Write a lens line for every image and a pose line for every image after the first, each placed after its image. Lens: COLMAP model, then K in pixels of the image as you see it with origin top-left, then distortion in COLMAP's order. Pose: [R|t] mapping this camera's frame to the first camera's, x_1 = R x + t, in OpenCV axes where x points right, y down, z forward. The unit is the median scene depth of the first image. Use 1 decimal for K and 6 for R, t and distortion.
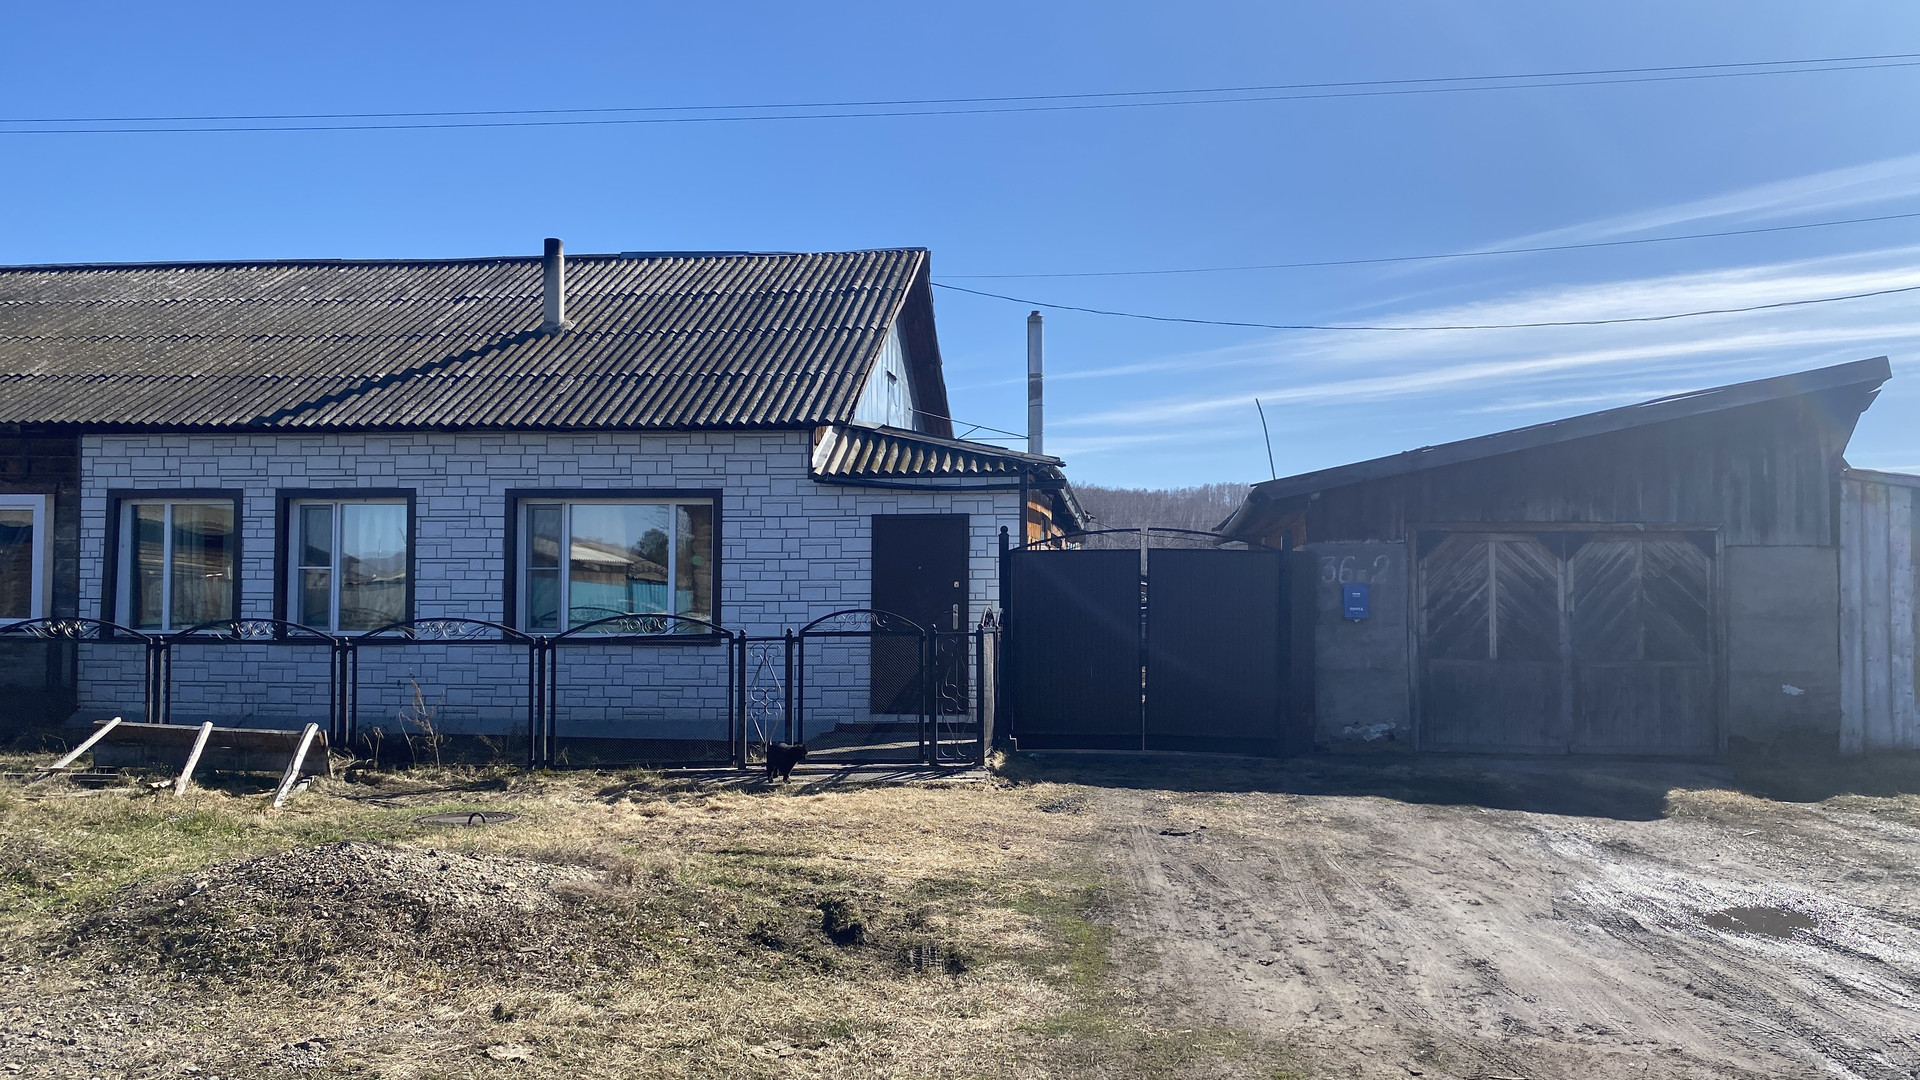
lens RADIAL K [[1458.6, 0, 984.2], [0, 1458.6, 547.1], [0, 0, 1]] dist [0.068143, -0.065365]
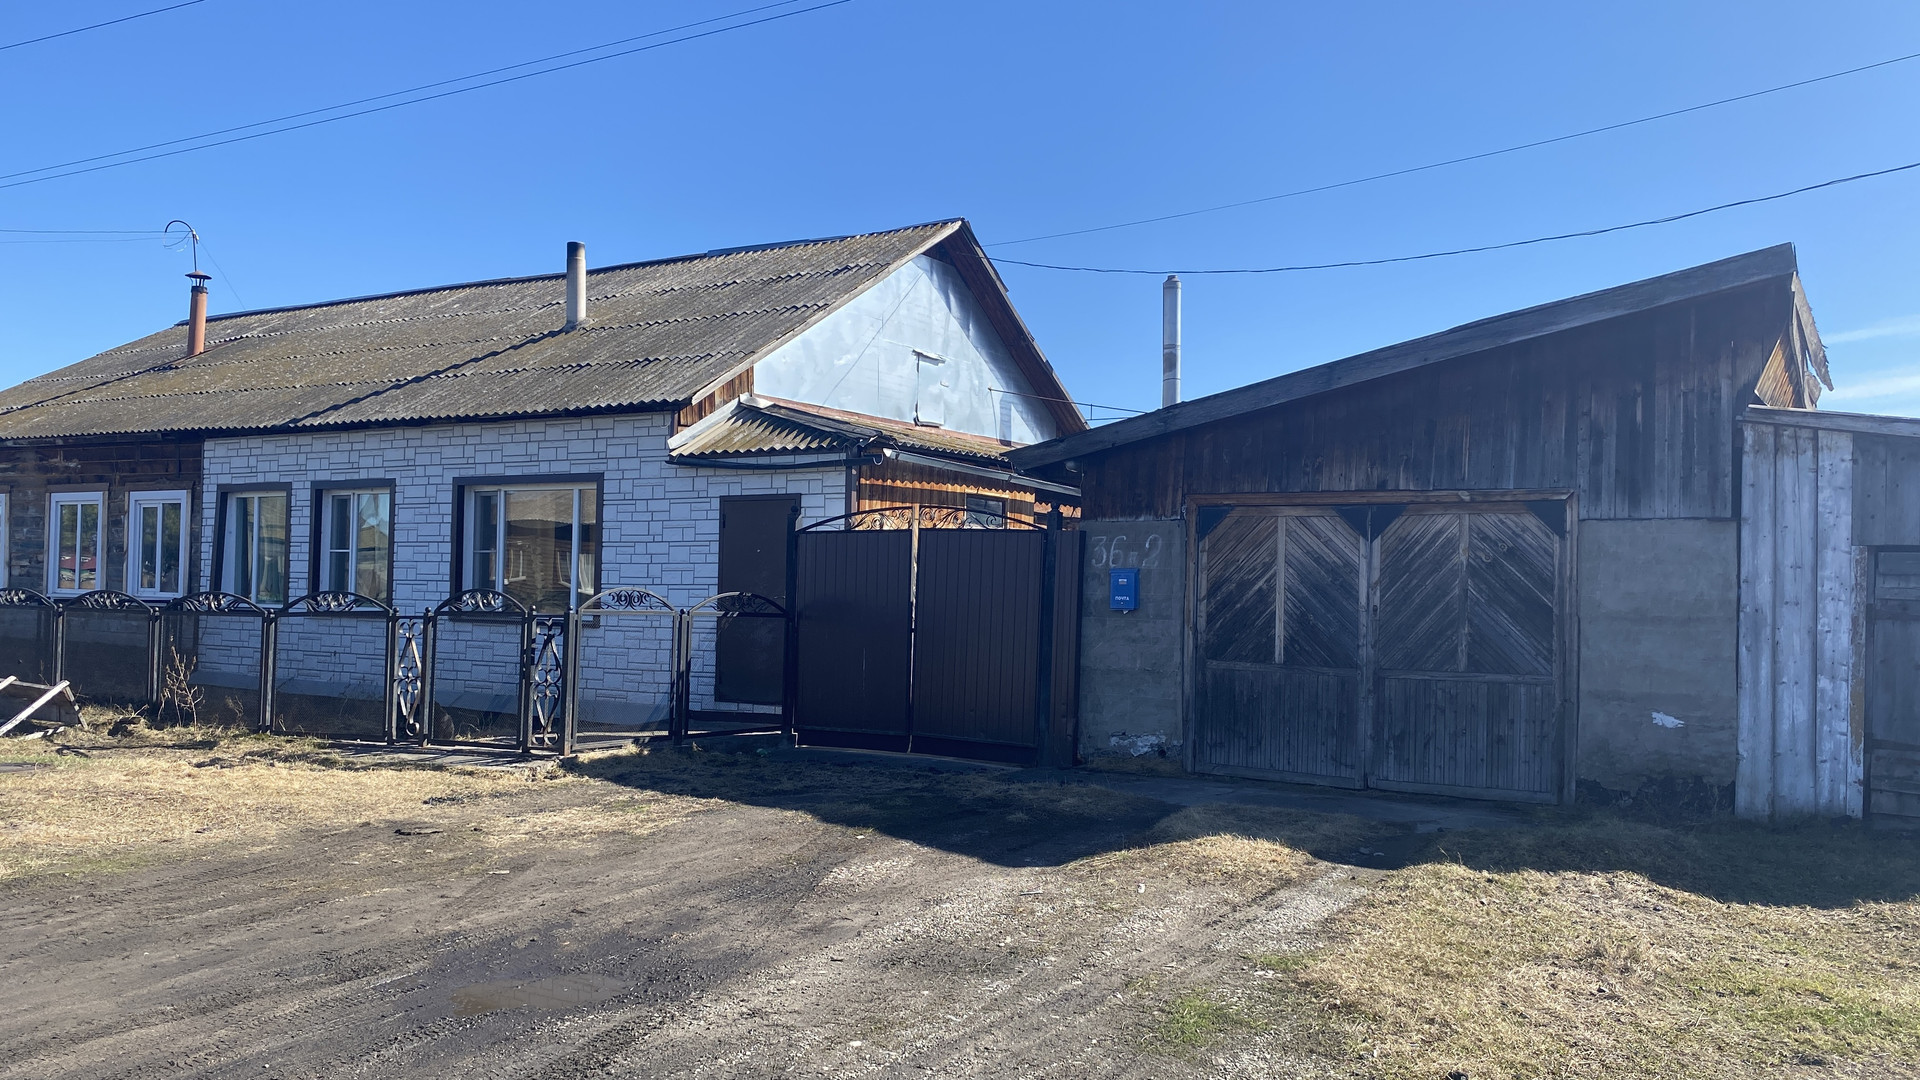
lens RADIAL K [[1458.6, 0, 962.9], [0, 1458.6, 545.1], [0, 0, 1]] dist [0.068143, -0.065365]
pose [[0.906880, -0.000318, -0.421389, 0.484612], [0.000111, 1.000000, -0.000516, 0.011077], [0.421389, 0.000421, 0.906880, 0.188365]]
